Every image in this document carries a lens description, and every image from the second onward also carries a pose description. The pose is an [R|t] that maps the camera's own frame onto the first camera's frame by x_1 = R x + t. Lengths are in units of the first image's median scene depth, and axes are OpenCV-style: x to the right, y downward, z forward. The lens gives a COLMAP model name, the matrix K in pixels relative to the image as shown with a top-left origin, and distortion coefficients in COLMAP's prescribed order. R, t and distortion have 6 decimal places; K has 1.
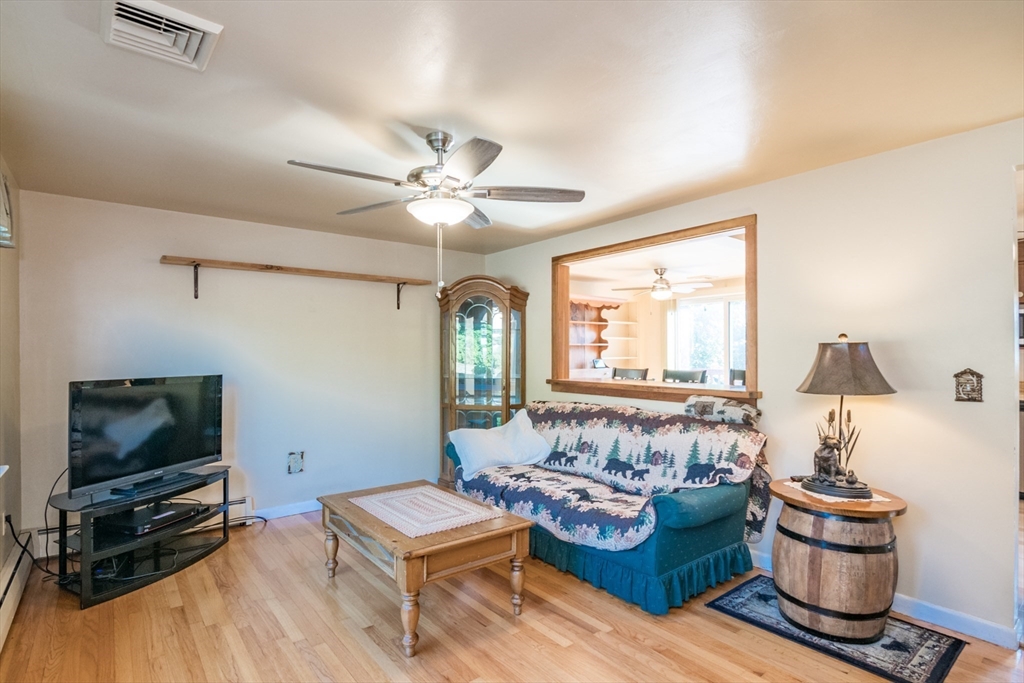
lens RADIAL K [[505.8, 0, 501.2], [0, 505.8, 349.0], [0, 0, 1]] dist [-0.012528, -0.004860]
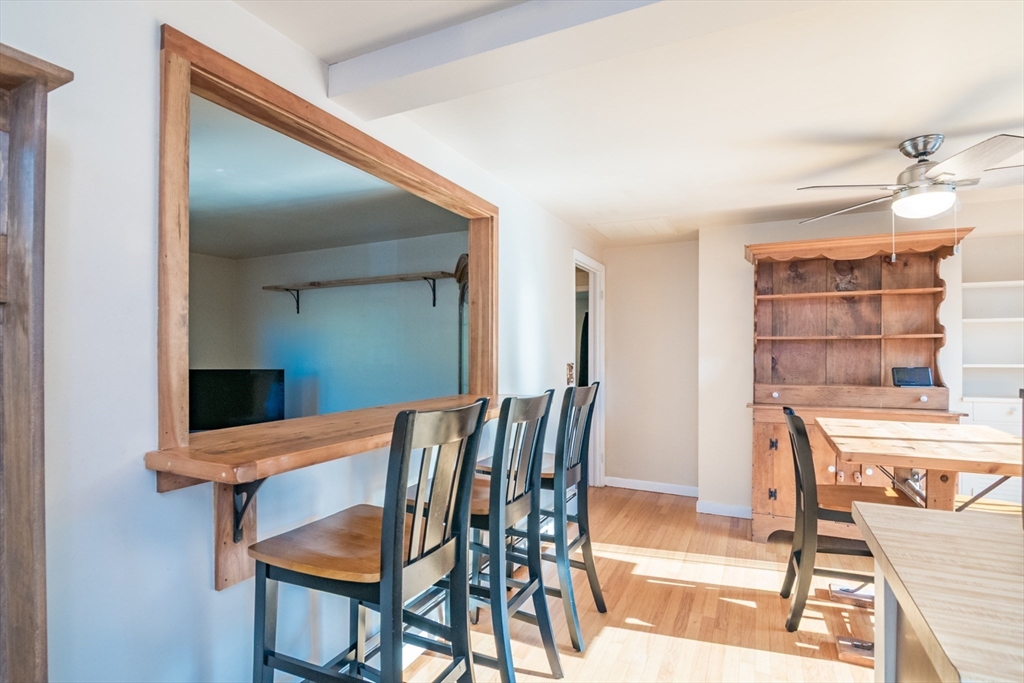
lens RADIAL K [[505.8, 0, 498.1], [0, 505.8, 355.5], [0, 0, 1]] dist [-0.012528, -0.004860]
pose [[0.423260, 0.006558, -0.905985, 0.946904], [0.005399, 0.999938, 0.009760, 0.006339], [0.905992, -0.009023, 0.423198, 0.960920]]
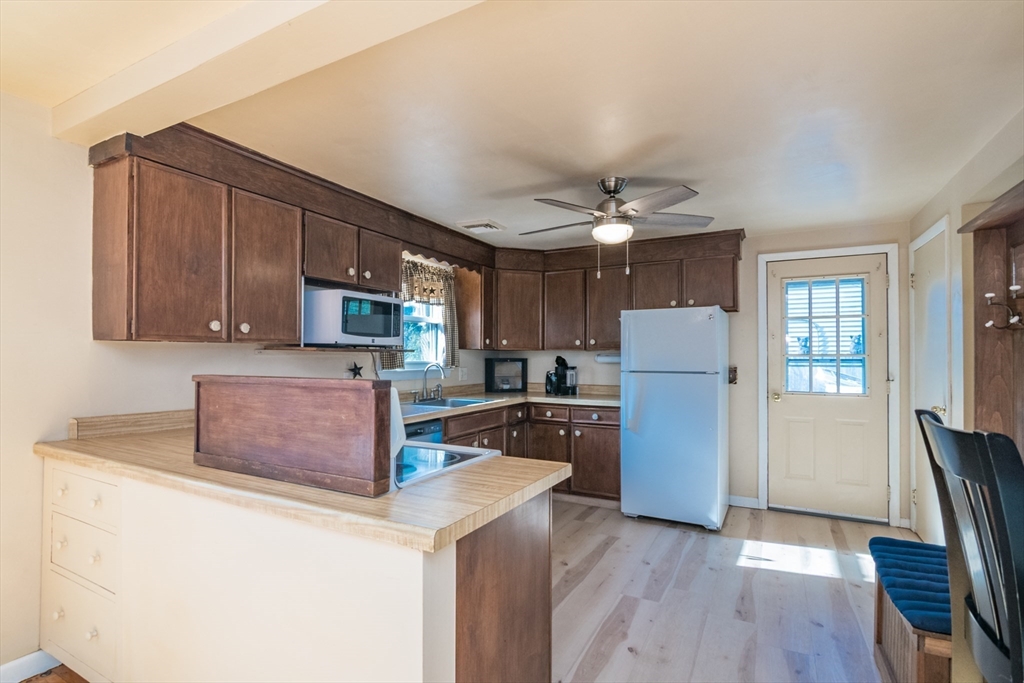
lens RADIAL K [[505.8, 0, 498.7], [0, 505.8, 350.2], [0, 0, 1]] dist [-0.012528, -0.004860]
pose [[-0.406065, 0.013336, 0.913747, 0.430571], [-0.007786, 0.999807, -0.018052, 0.012908], [-0.913811, -0.014444, -0.405883, 1.440356]]
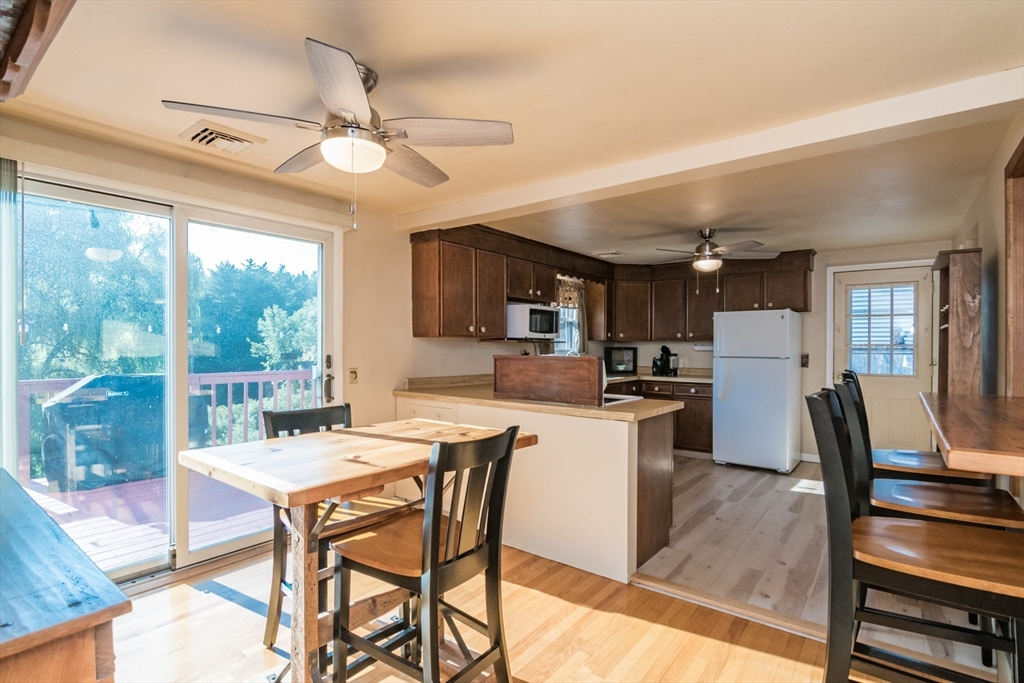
lens RADIAL K [[507.0, 0, 498.4], [0, 507.0, 351.7], [0, 0, 1]] dist [0.003320, -0.001545]
pose [[-0.245775, -0.010034, 0.969275, 0.007524], [-0.008734, 0.999929, 0.008136, 0.014785], [-0.969288, -0.006466, -0.245845, 1.751526]]
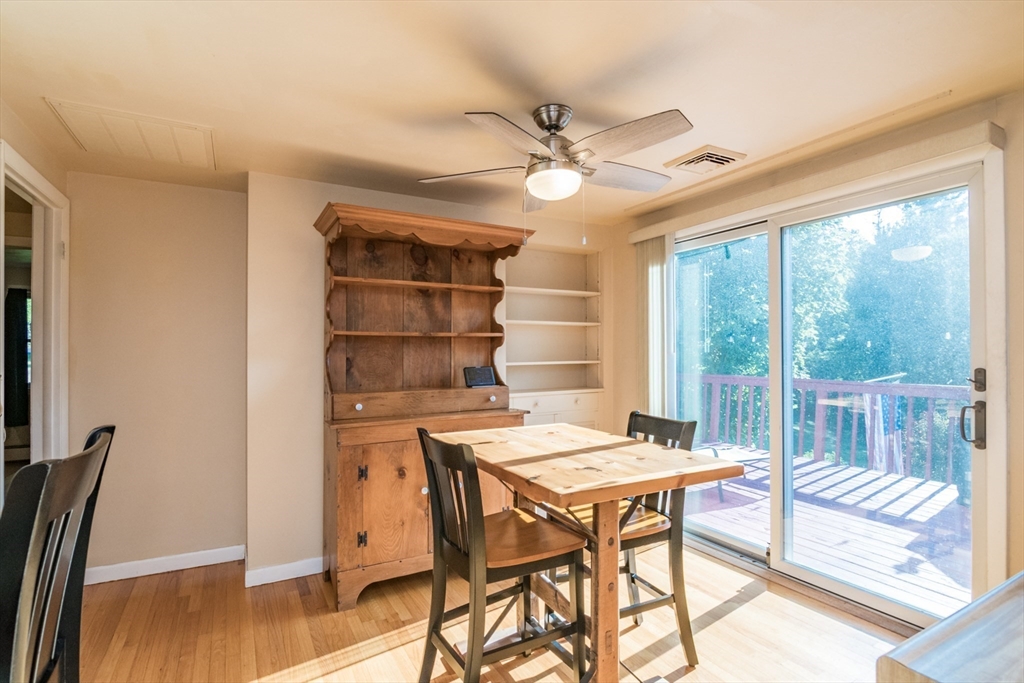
lens RADIAL K [[505.8, 0, 499.3], [0, 505.8, 348.2], [0, 0, 1]] dist [-0.012528, -0.004860]
pose [[0.985238, -0.002563, -0.171169, 0.606947], [0.002893, 0.999994, 0.001683, 0.006718], [0.171164, -0.002153, 0.985240, 1.164579]]
